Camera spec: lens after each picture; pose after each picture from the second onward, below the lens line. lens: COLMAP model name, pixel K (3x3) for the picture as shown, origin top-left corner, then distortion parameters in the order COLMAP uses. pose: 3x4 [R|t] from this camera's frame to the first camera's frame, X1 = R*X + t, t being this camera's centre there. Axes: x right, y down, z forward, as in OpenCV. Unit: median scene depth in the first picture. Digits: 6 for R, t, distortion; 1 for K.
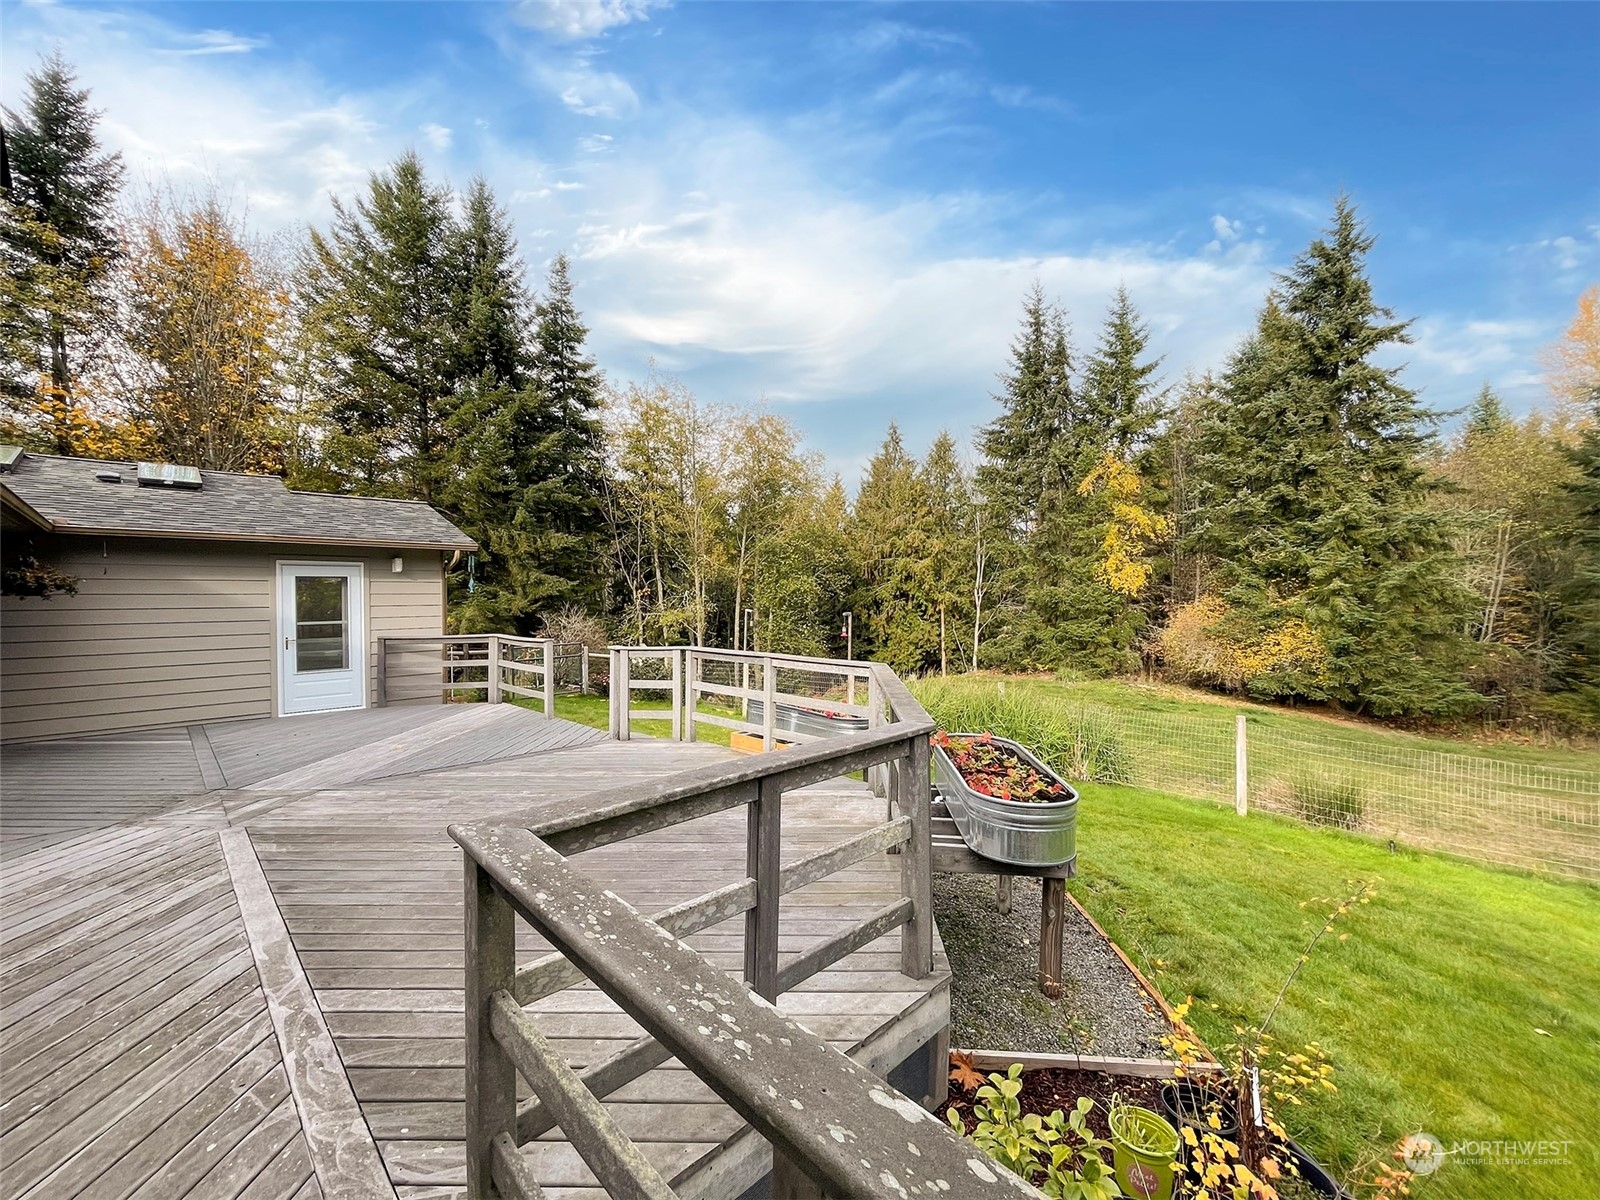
lens RADIAL K [[660.1, 0, 791.3], [0, 660.1, 604.7], [0, 0, 1]] dist [-0.006544, 0.002435]
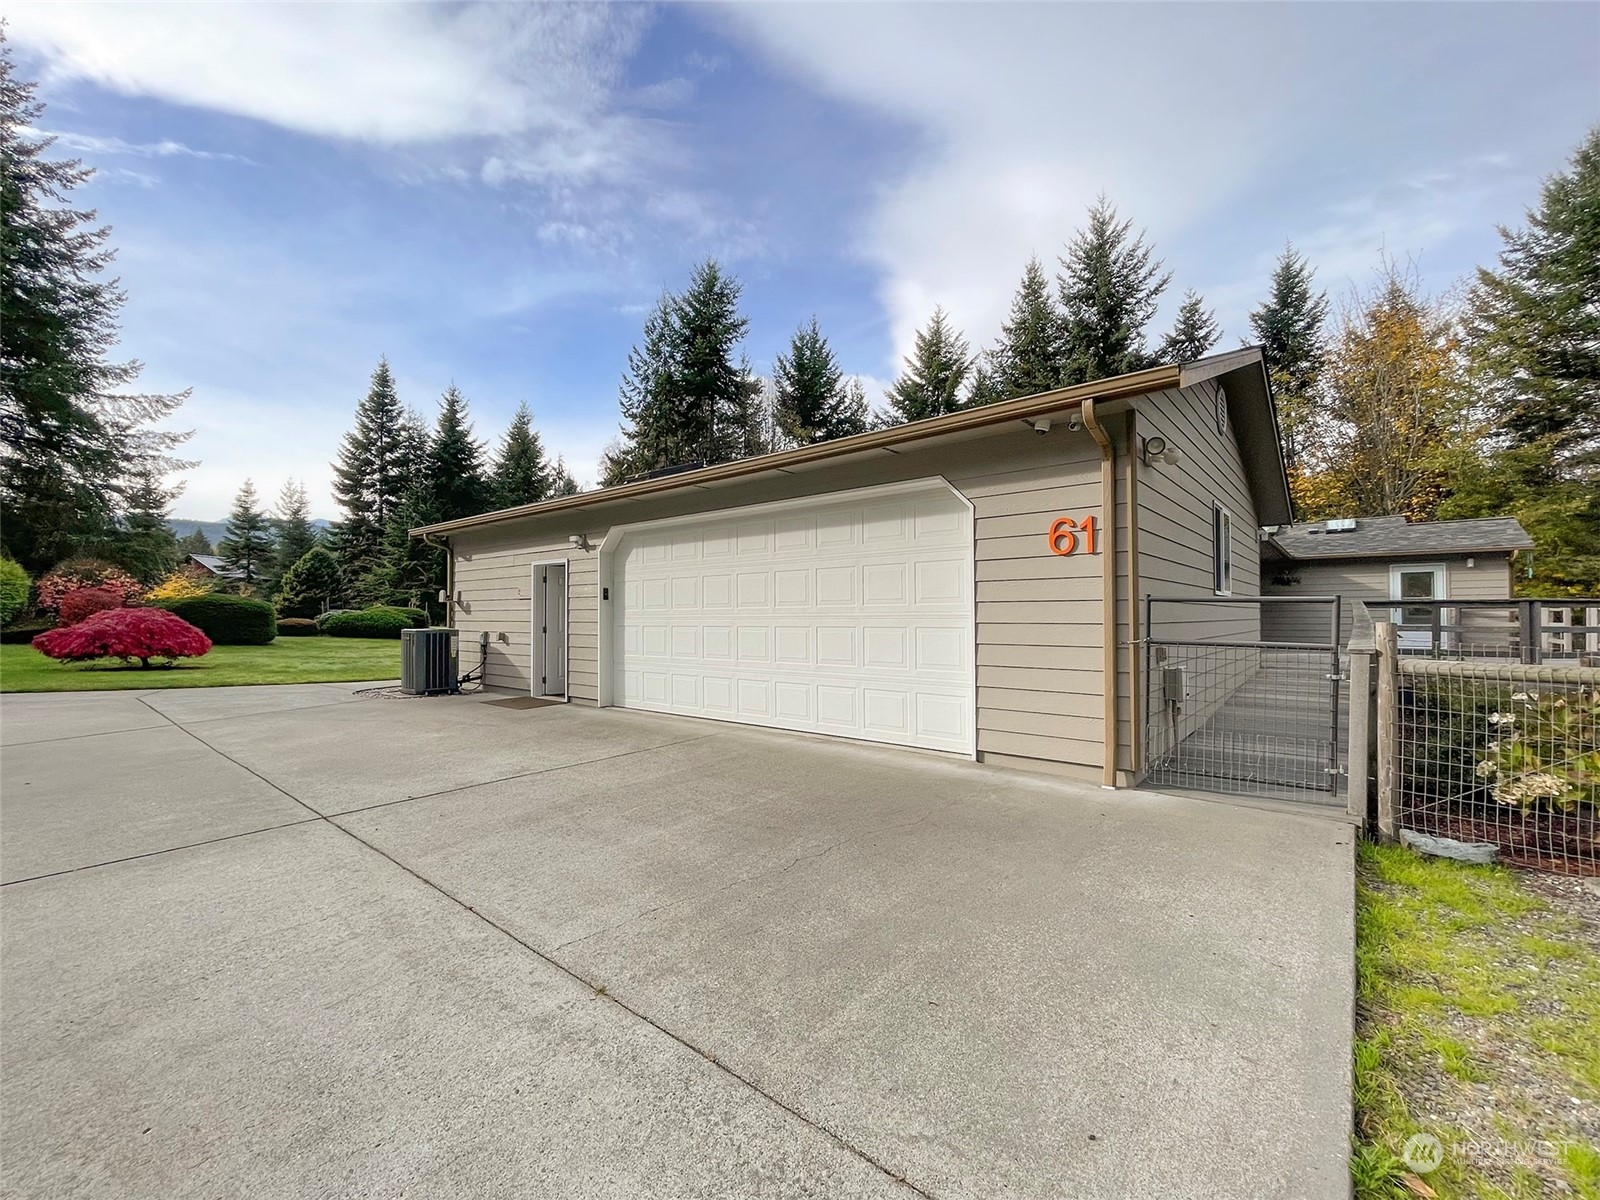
lens RADIAL K [[660.1, 0, 791.1], [0, 660.1, 600.7], [0, 0, 1]] dist [-0.006544, 0.002435]
pose [[0.084302, -0.018580, -0.996267, 0.849431], [-0.009030, 0.999771, -0.019409, 0.078265], [0.996399, 0.010633, 0.084115, -0.780463]]
